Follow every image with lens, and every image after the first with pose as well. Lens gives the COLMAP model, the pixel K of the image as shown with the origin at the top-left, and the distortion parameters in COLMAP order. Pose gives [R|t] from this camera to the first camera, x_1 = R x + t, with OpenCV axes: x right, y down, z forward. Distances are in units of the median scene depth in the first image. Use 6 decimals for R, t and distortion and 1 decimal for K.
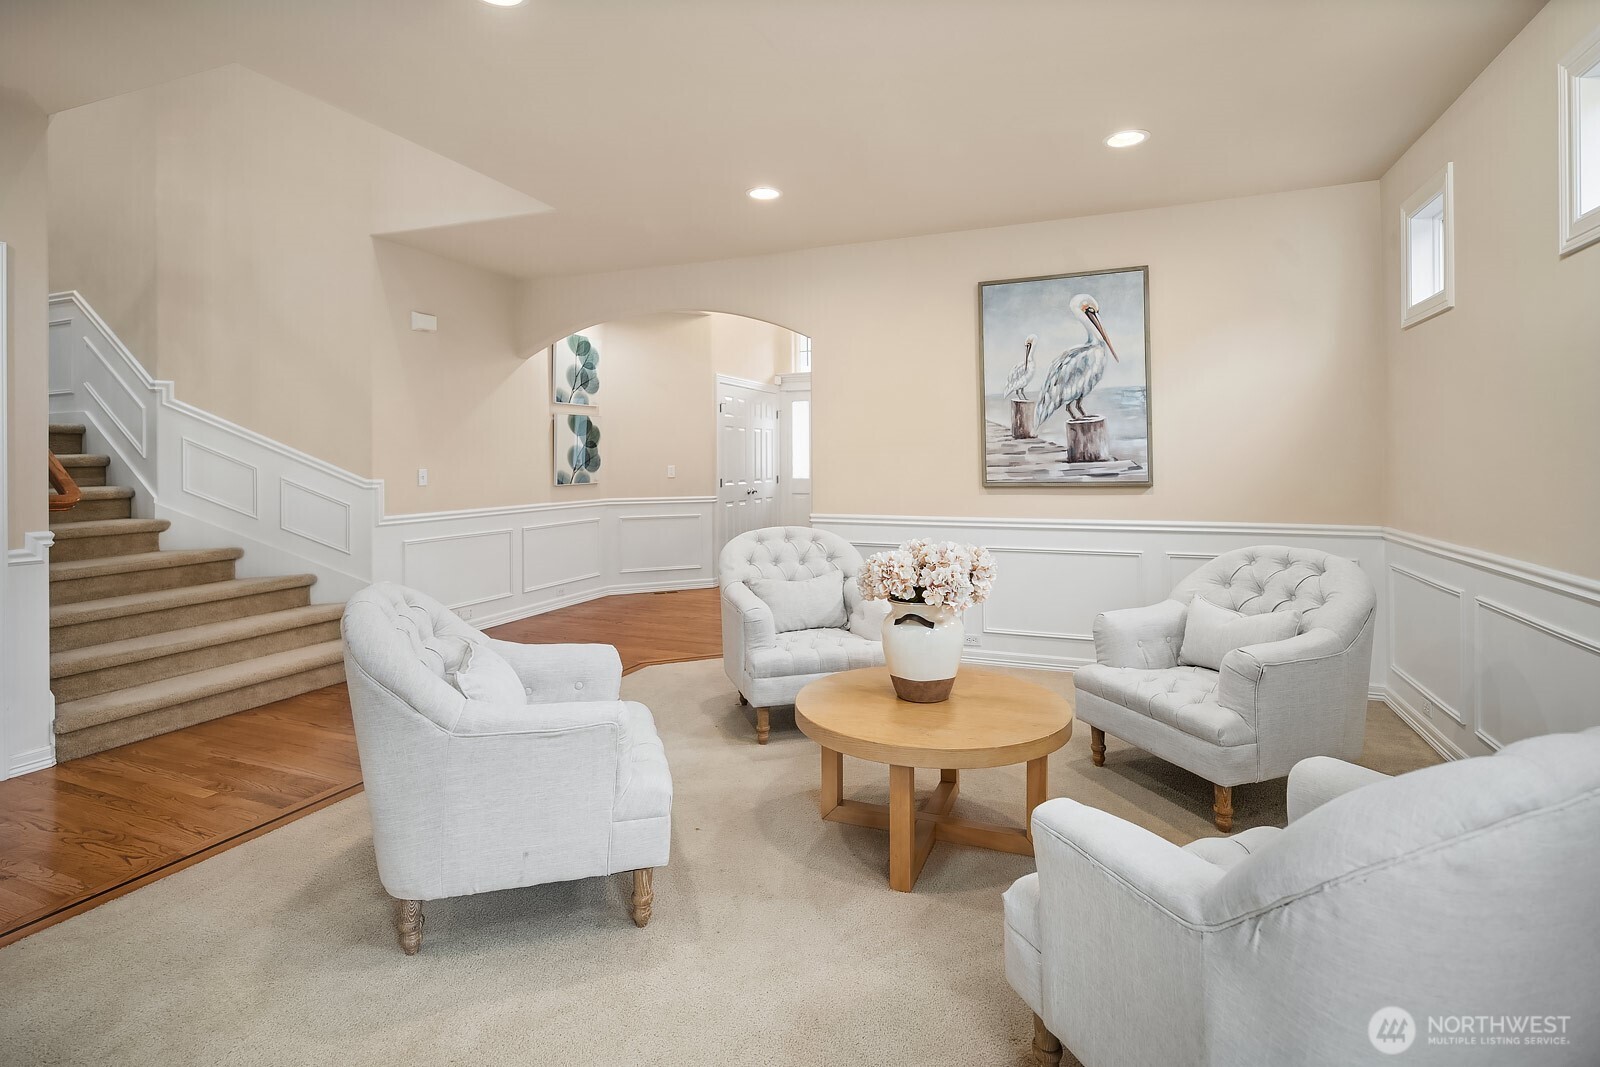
lens RADIAL K [[793.6, 0, 783.9], [0, 793.6, 456.2], [0, 0, 1]] dist [0.004466, -0.004428]
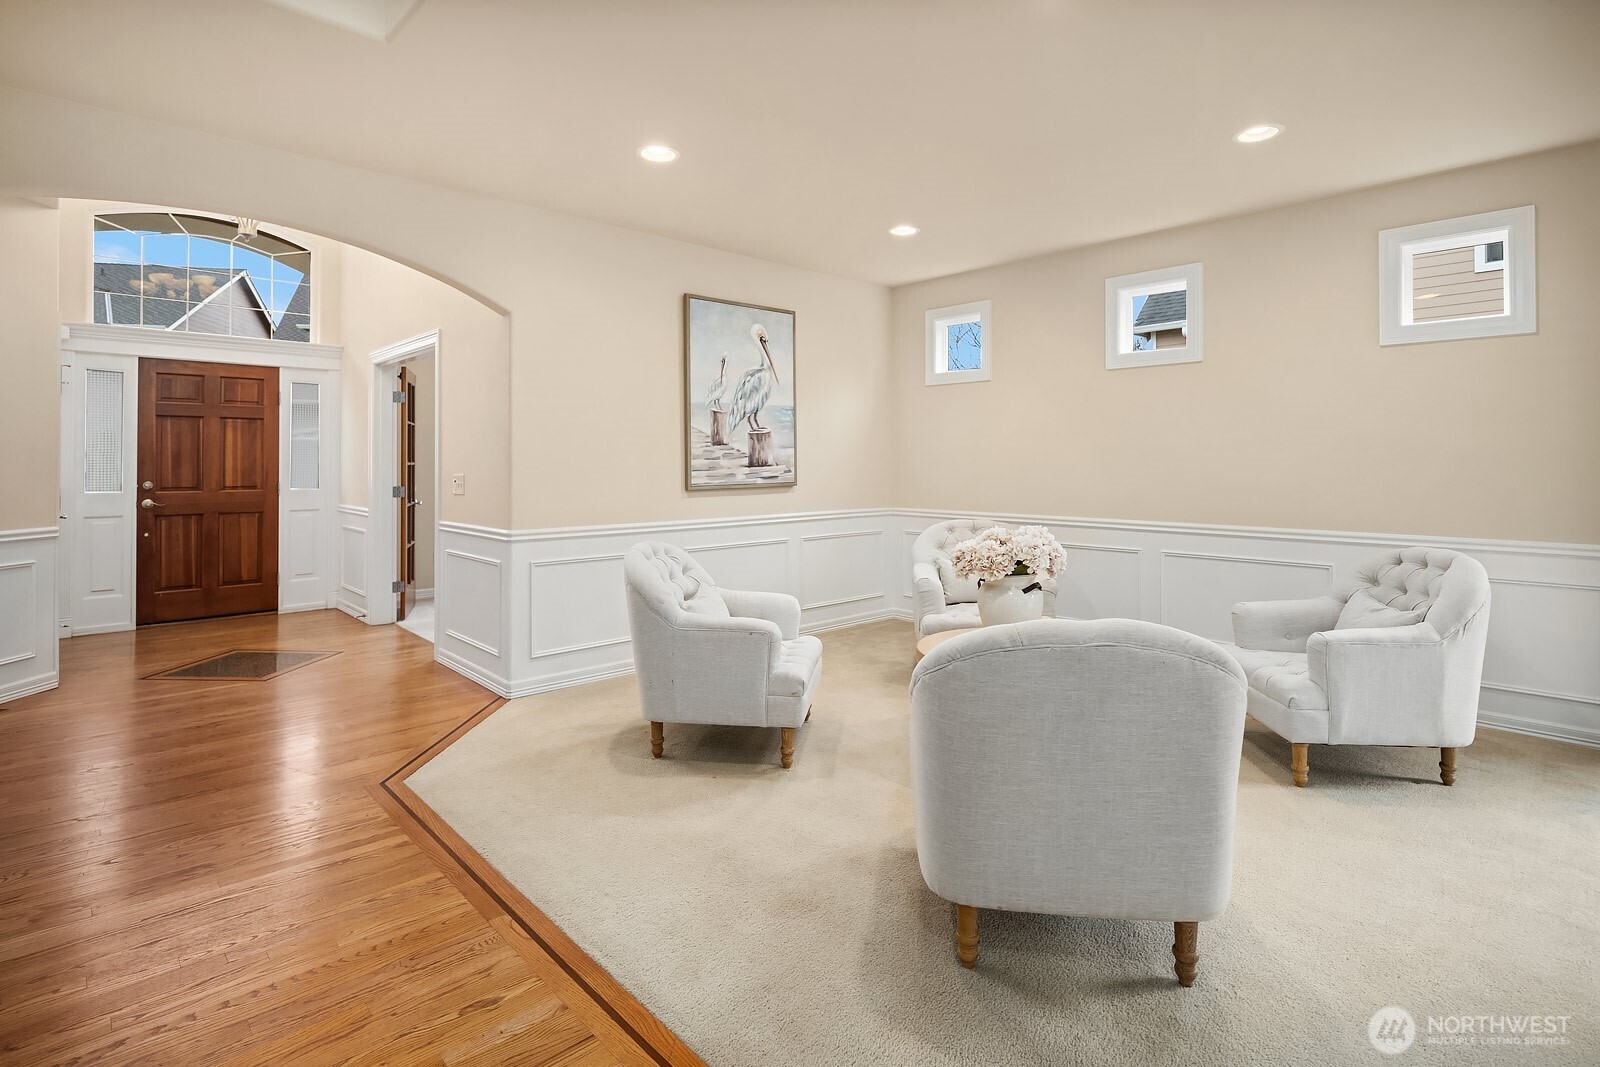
lens RADIAL K [[793.6, 0, 802.1], [0, 793.6, 452.0], [0, 0, 1]] dist [0.004466, -0.004428]
pose [[0.404210, 0.017683, 0.914495, -0.669869], [-0.005442, 0.999842, -0.016927, 0.005225], [-0.914650, 0.001865, 0.404242, 0.463938]]
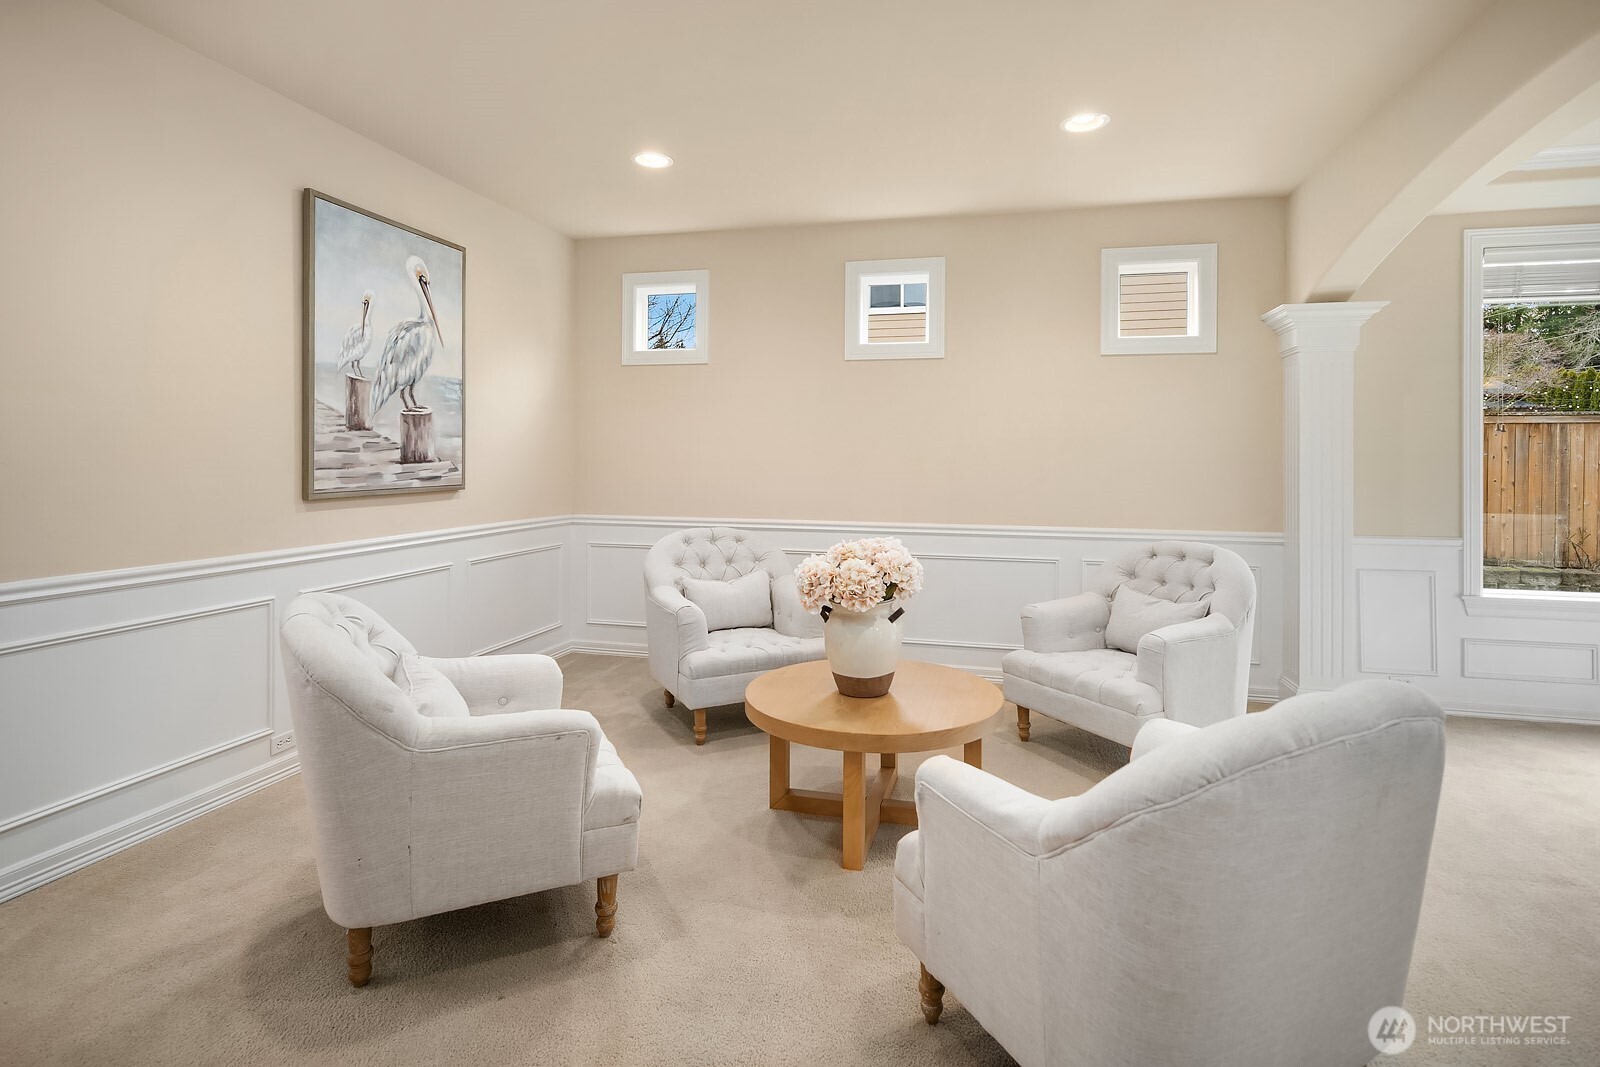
lens RADIAL K [[793.6, 0, 817.5], [0, 793.6, 454.4], [0, 0, 1]] dist [0.004466, -0.004428]
pose [[-0.162476, 0.012284, 0.986636, -0.490979], [-0.010176, 0.999848, -0.014124, 0.005961], [-0.986660, -0.012334, -0.162326, 0.722860]]
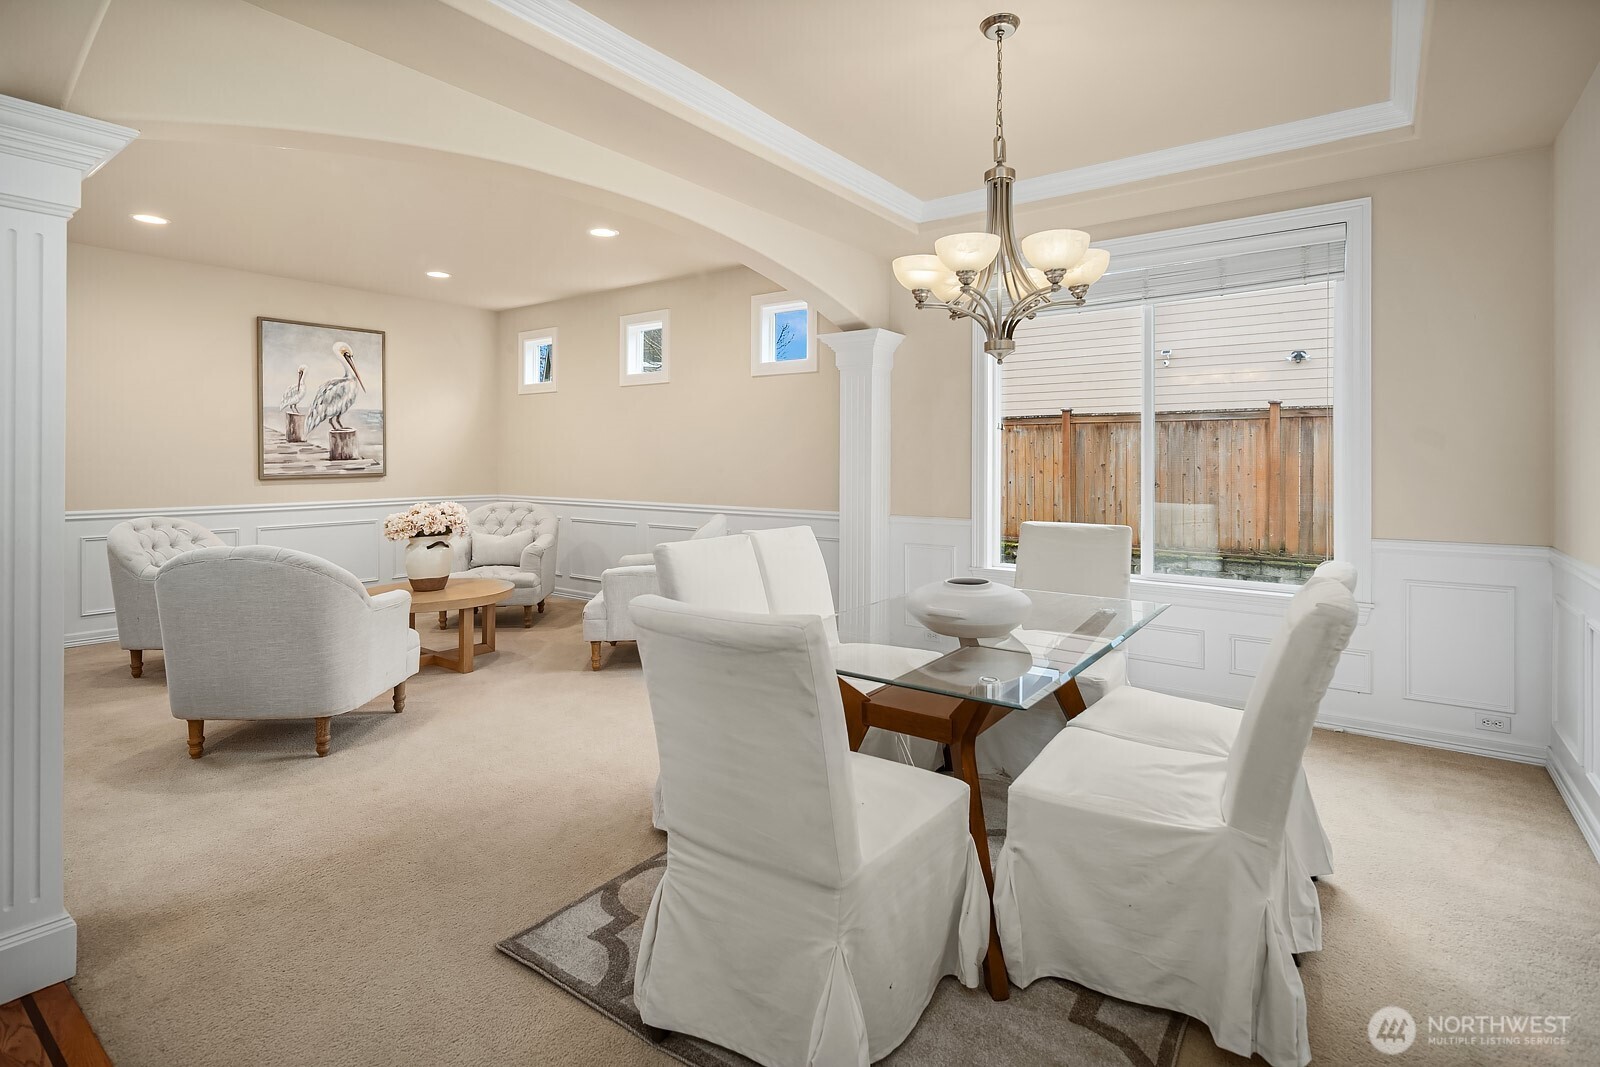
lens RADIAL K [[793.6, 0, 817.0], [0, 793.6, 454.6], [0, 0, 1]] dist [0.004466, -0.004428]
pose [[0.231938, 0.010829, 0.972670, -0.807177], [-0.007380, 0.999929, -0.009372, 0.004580], [-0.972702, -0.005004, 0.232002, -0.159114]]
